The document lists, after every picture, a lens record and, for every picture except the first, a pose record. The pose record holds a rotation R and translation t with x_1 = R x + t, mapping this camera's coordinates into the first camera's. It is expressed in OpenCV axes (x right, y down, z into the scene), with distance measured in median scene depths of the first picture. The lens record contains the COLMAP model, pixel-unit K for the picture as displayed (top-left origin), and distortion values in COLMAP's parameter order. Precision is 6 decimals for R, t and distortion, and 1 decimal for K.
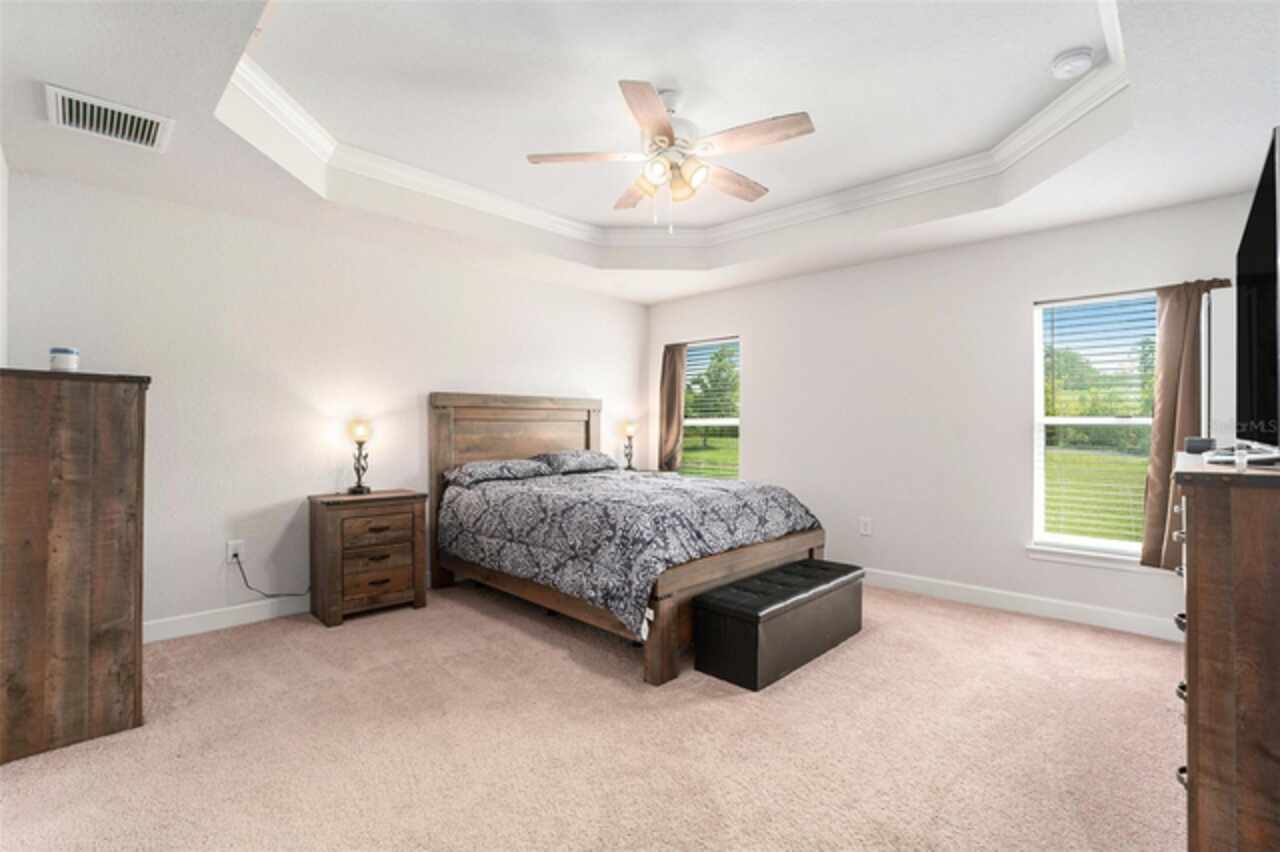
lens RADIAL K [[580.5, 0, 640.9], [0, 580.5, 425.9], [0, 0, 1]] dist [-0.025284, -0.000226]
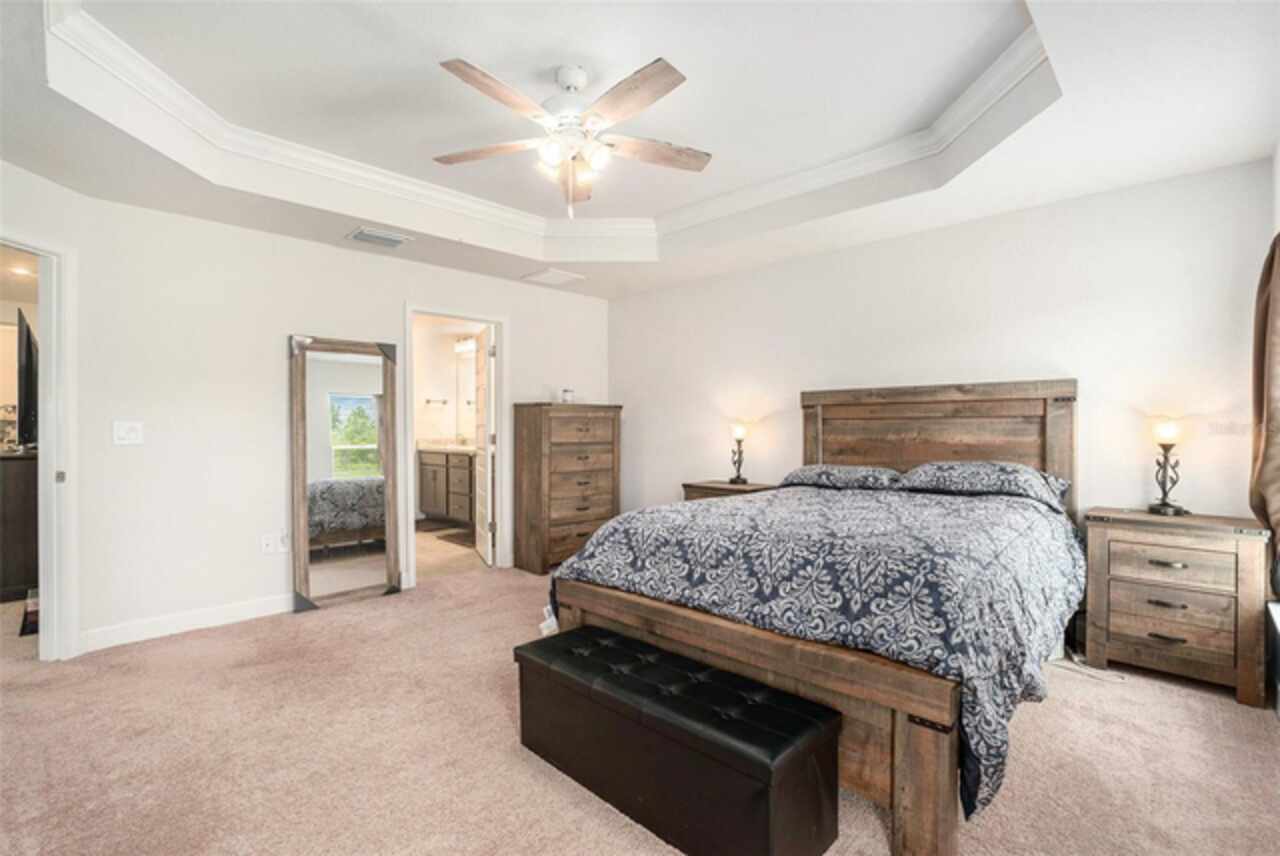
lens RADIAL K [[580.5, 0, 641.2], [0, 580.5, 428.2], [0, 0, 1]] dist [-0.025284, -0.000226]
pose [[-0.001619, -0.000464, -0.999999, 0.619623], [0.005889, 0.999983, -0.000473, 0.002365], [0.999981, -0.005890, -0.001616, 0.702517]]
